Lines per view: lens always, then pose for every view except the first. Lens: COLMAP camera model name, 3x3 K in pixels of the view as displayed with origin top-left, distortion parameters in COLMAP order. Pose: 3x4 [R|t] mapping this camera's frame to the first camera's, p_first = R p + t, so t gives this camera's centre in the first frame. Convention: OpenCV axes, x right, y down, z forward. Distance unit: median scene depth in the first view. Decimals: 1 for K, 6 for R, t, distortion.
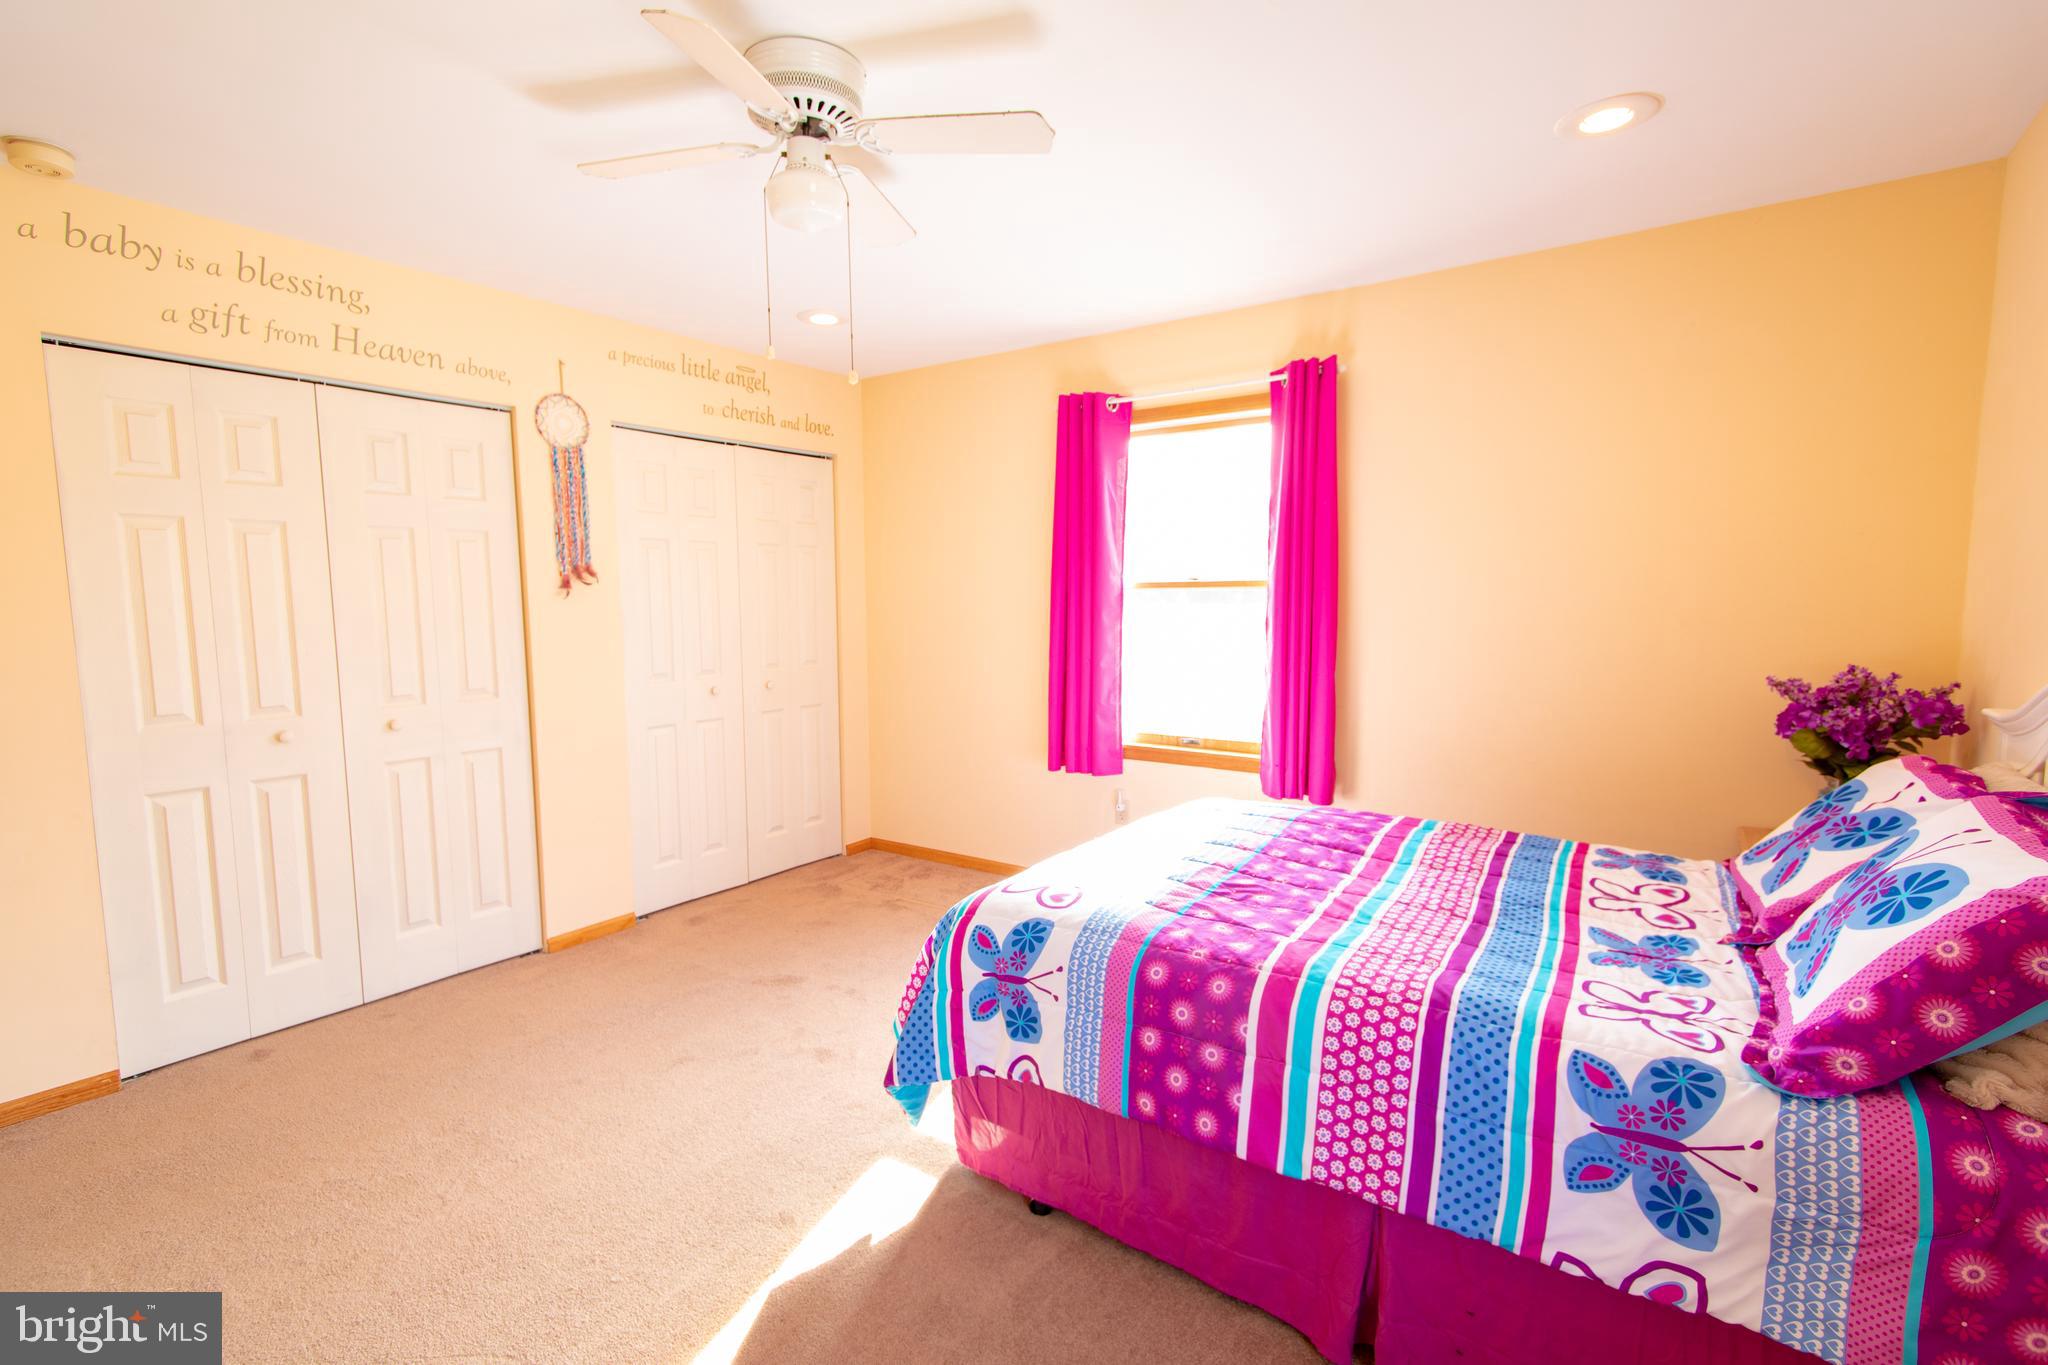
lens RADIAL K [[971.6, 0, 1026.9], [0, 971.6, 687.7], [0, 0, 1]] dist [0.003277, 0.000453]
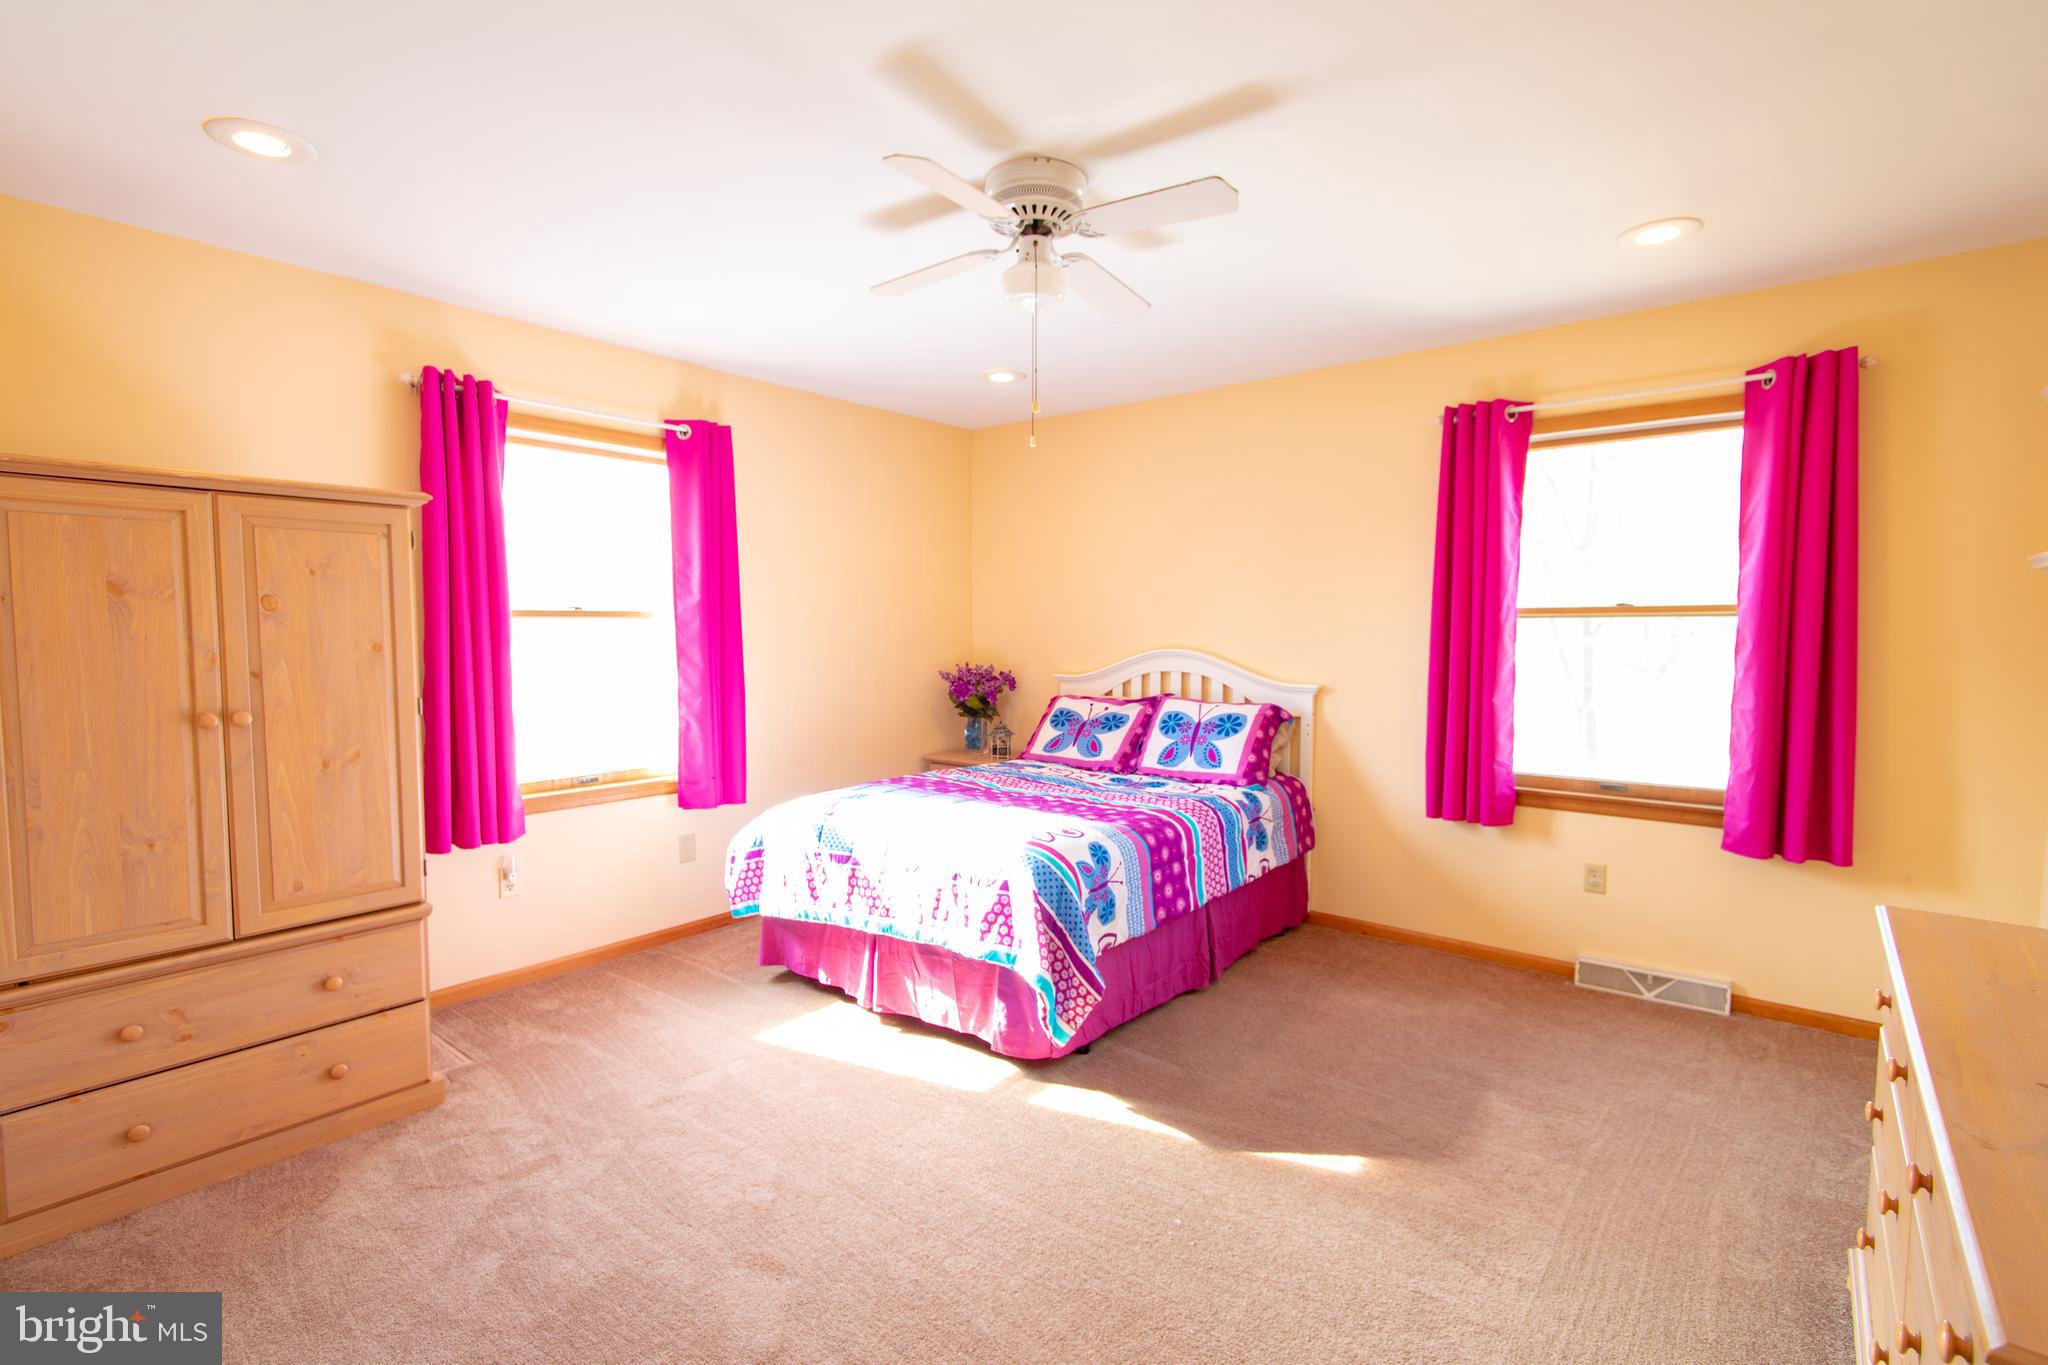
lens RADIAL K [[971.6, 0, 1029.7], [0, 971.6, 690.7], [0, 0, 1]] dist [0.003277, 0.000453]
pose [[0.034977, -0.058805, 0.997657, -1.476756], [0.094945, 0.993948, 0.055258, -0.083090], [-0.994868, 0.092790, 0.040349, 1.033957]]
